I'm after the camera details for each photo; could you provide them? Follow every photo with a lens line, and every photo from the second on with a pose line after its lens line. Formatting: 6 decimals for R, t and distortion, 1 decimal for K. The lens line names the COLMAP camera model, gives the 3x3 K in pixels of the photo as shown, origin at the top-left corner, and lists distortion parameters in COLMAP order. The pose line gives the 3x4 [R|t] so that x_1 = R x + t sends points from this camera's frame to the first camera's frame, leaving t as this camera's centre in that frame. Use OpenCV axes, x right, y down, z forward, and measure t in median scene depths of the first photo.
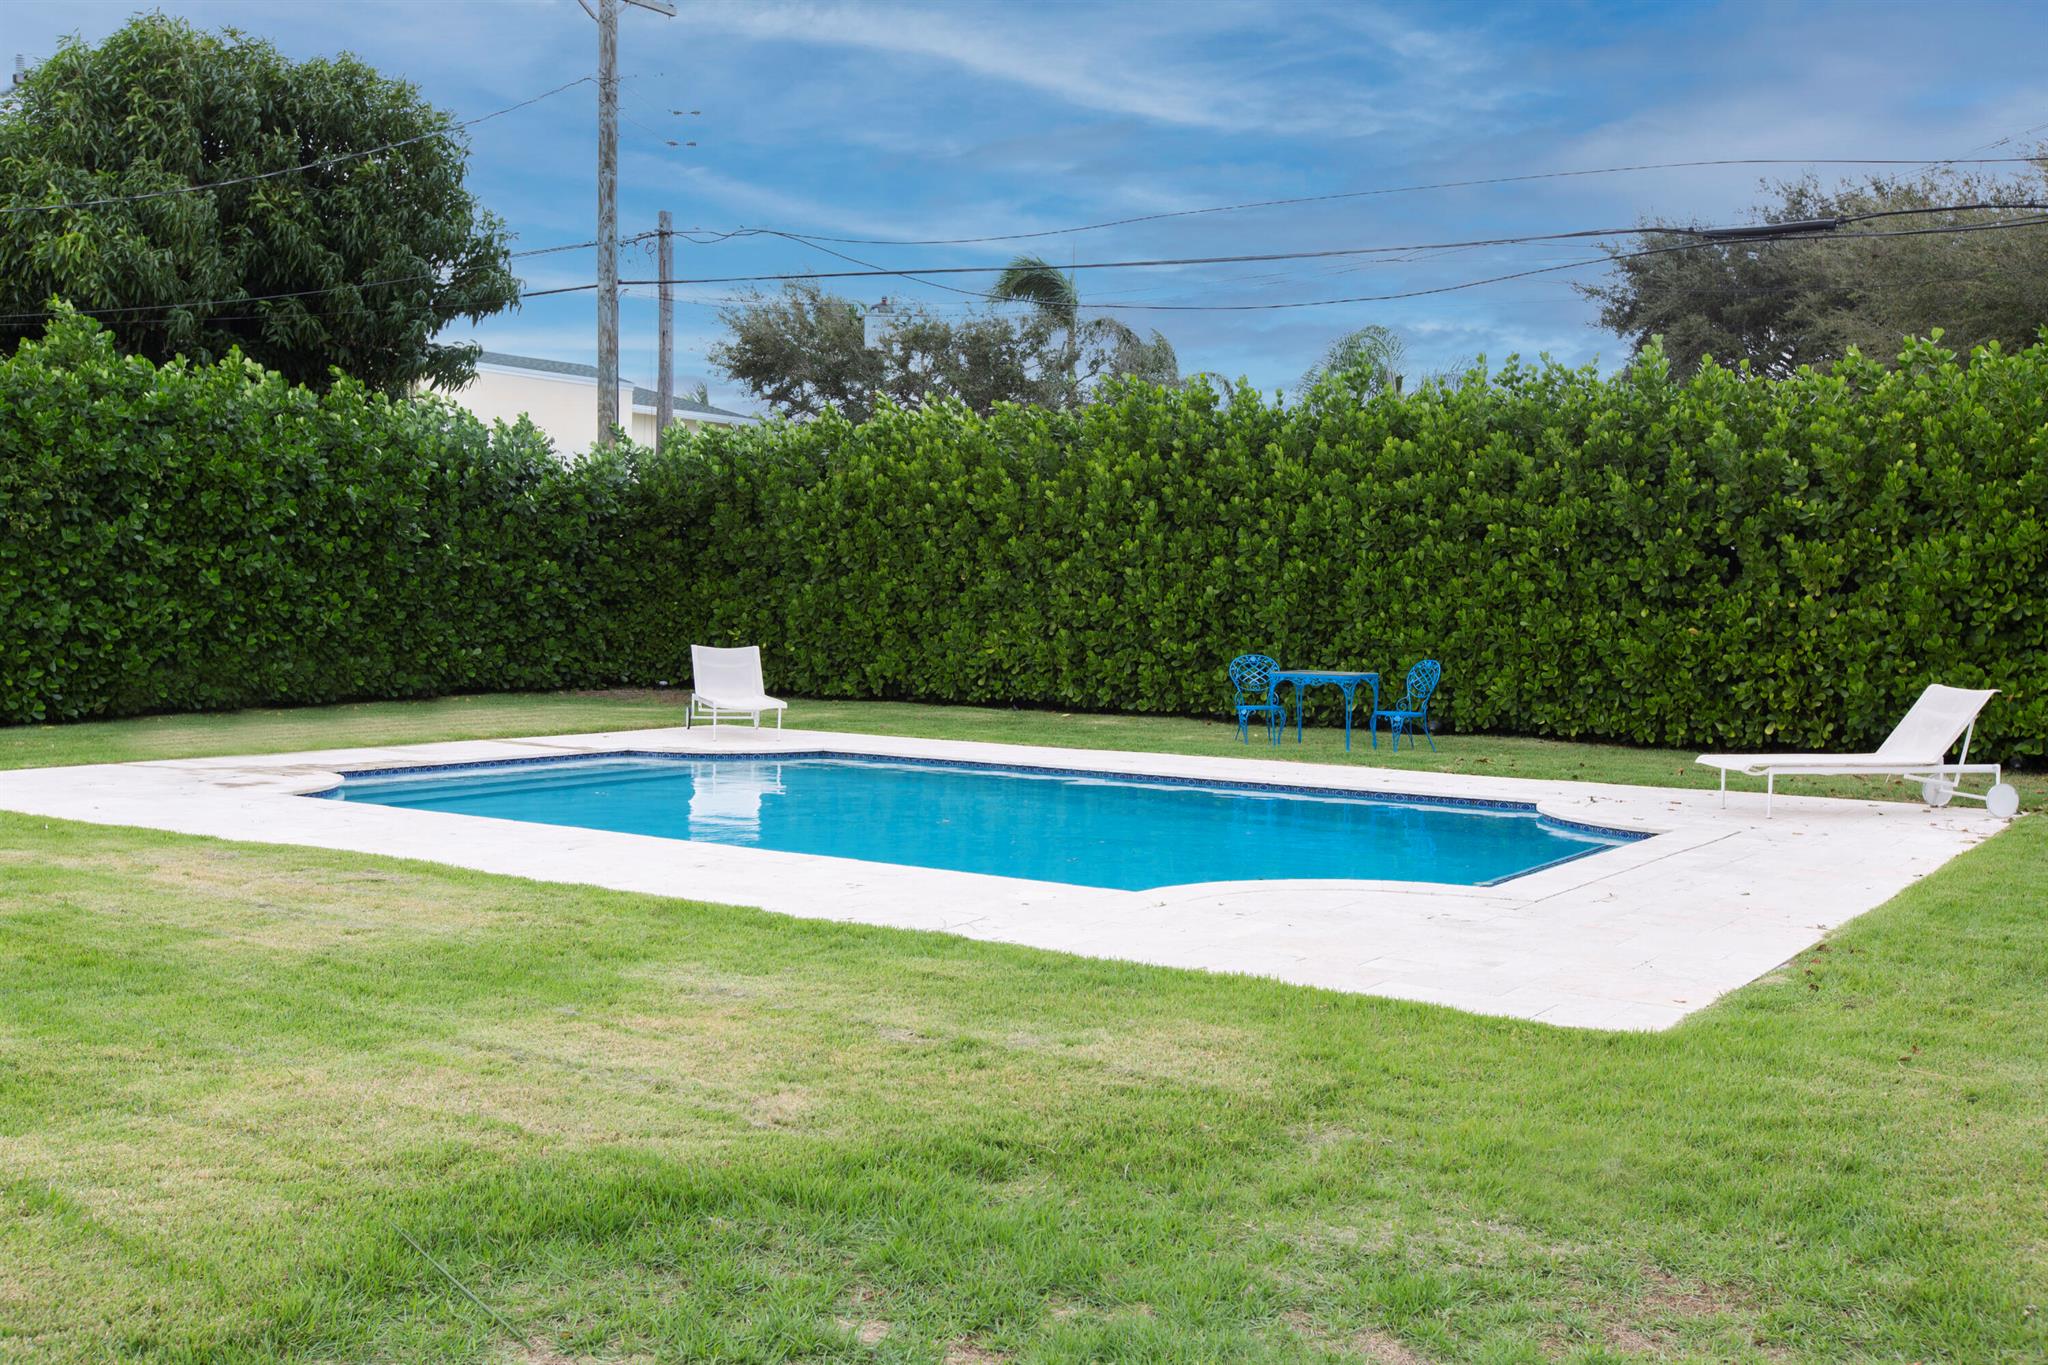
lens RADIAL K [[1877.8, 0, 1022.1], [0, 1877.8, 664.6], [0, 0, 1]] dist [0.028797, 0.000000]
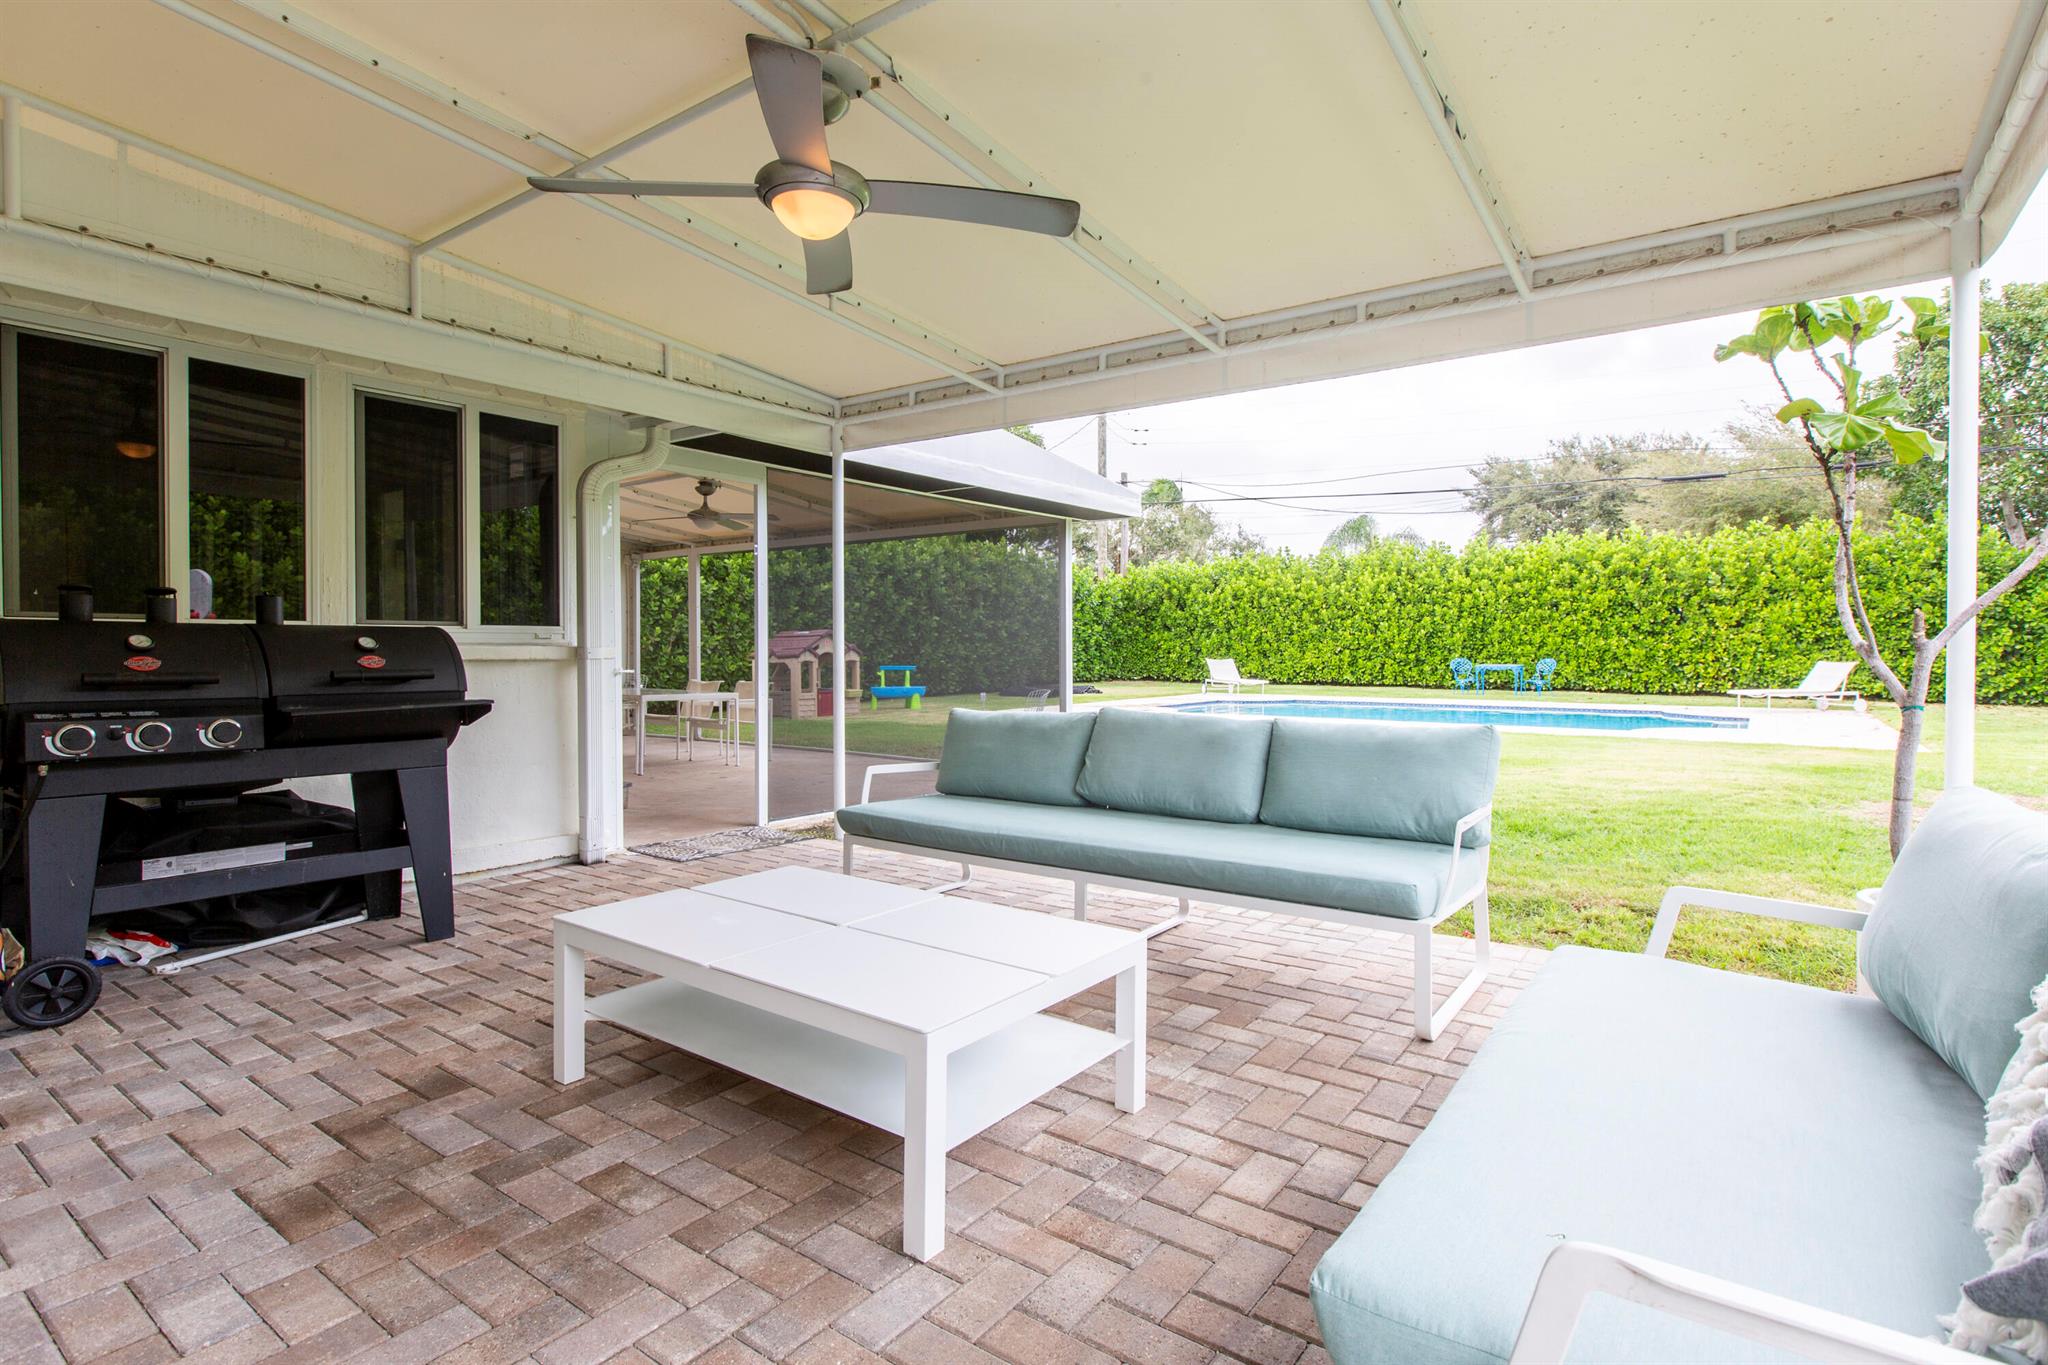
lens RADIAL K [[963.8, 0, 1003.4], [0, 963.8, 667.3], [0, 0, 1]] dist [-0.001406, -0.000063]
pose [[0.998557, -0.015311, -0.051475, -0.369118], [0.014601, 0.999793, -0.014137, 0.014129], [0.051681, 0.013365, 0.998574, -0.232258]]
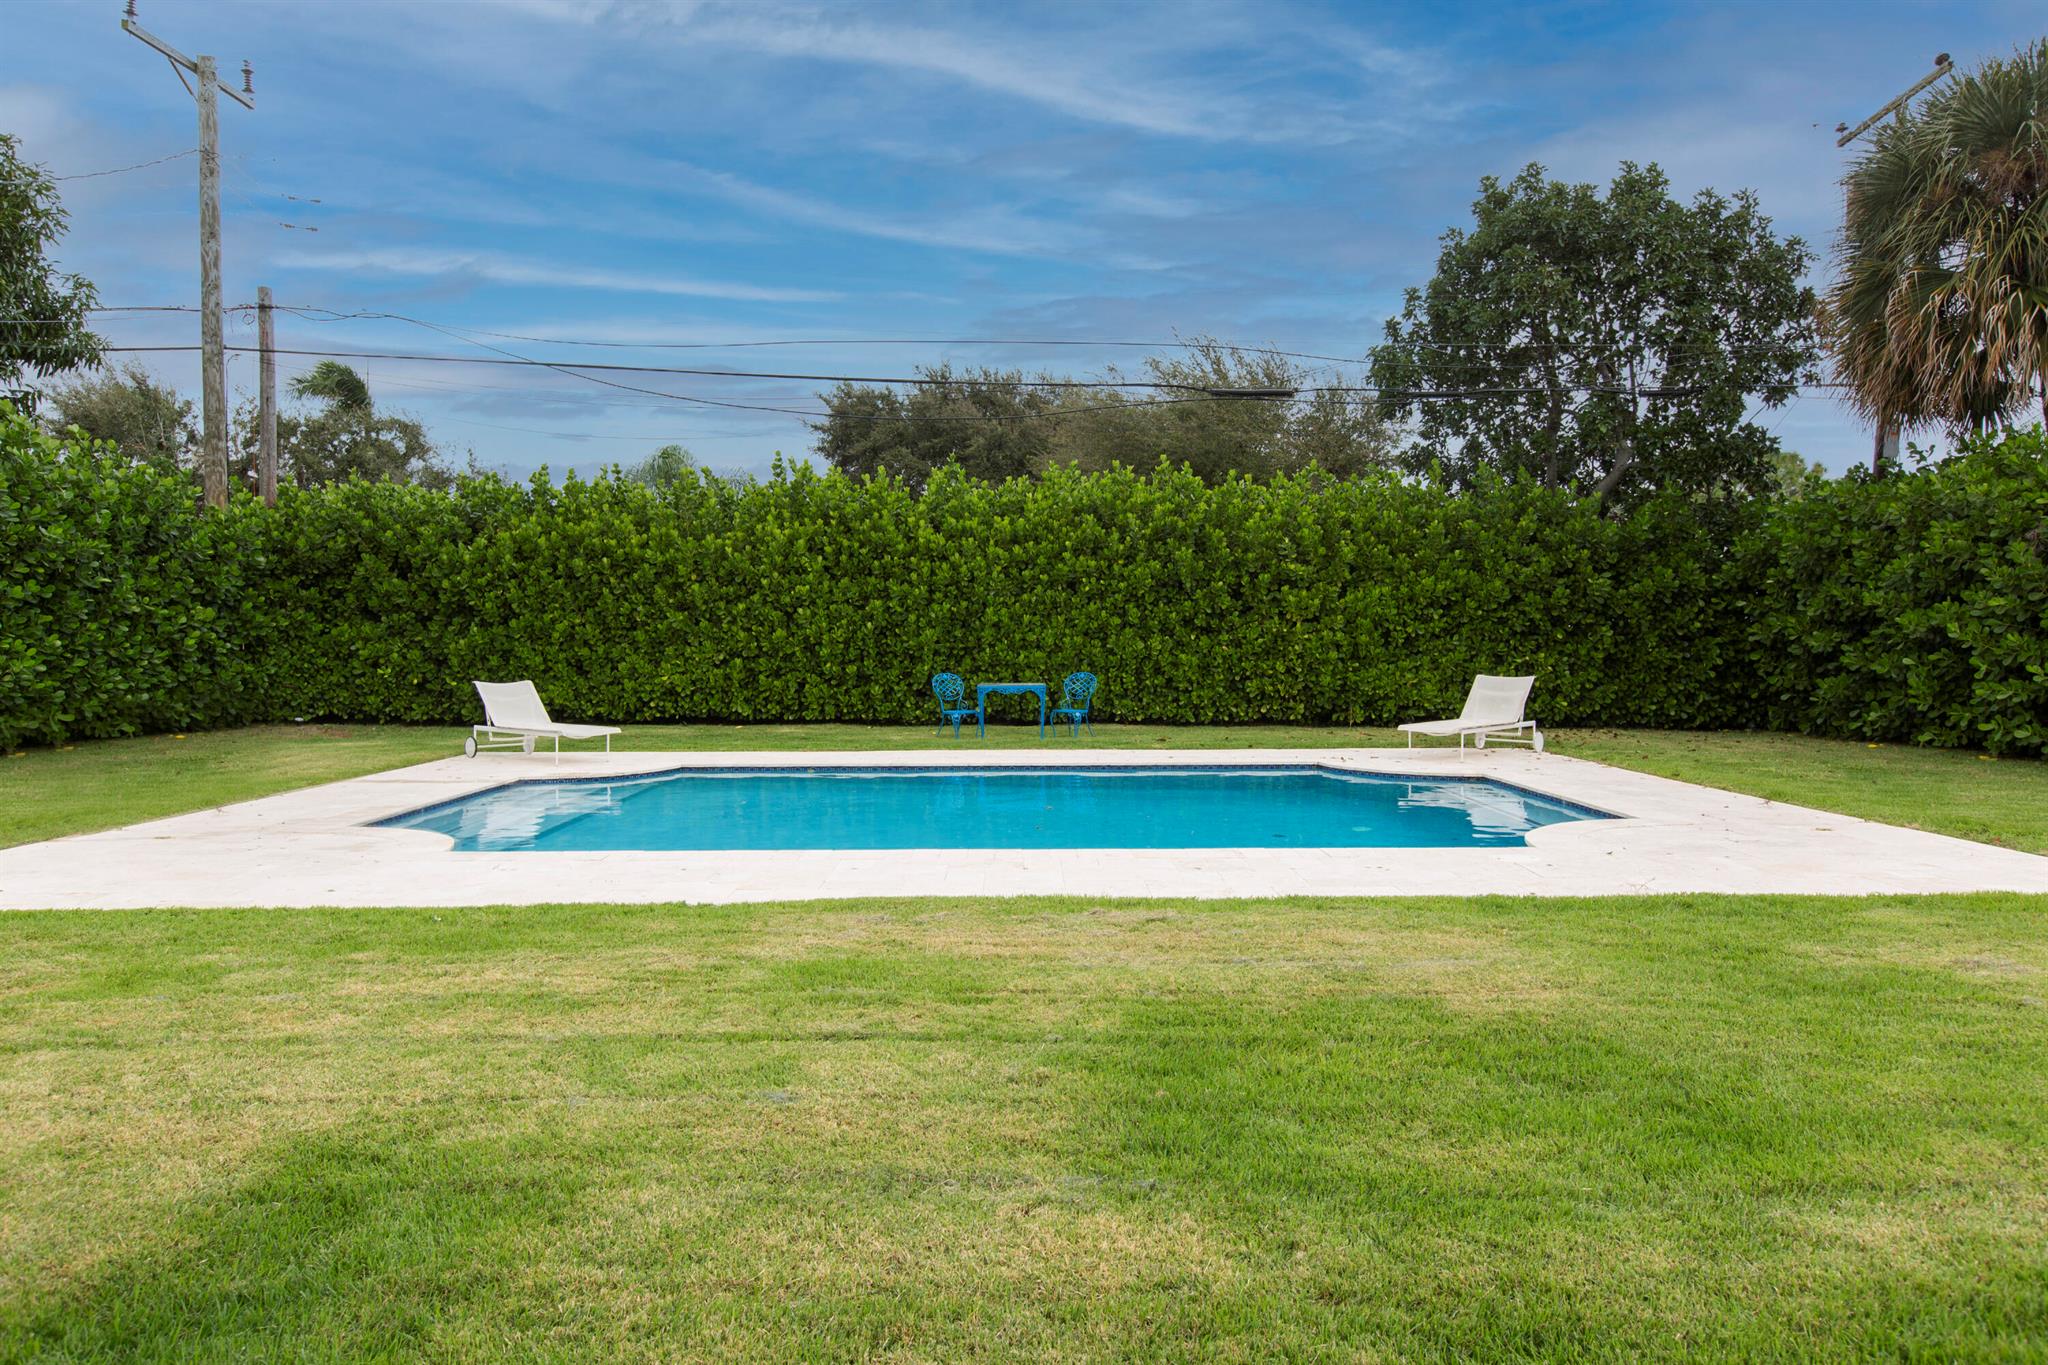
lens RADIAL K [[1309.5, 0, 1006.0], [0, 1309.5, 679.5], [0, 0, 1]] dist [-0.013103, 0.007052]
pose [[0.831472, -0.035855, 0.554409, -0.341132], [0.035298, 0.999308, 0.011690, -0.009496], [-0.554445, 0.009850, 0.832162, 0.181775]]
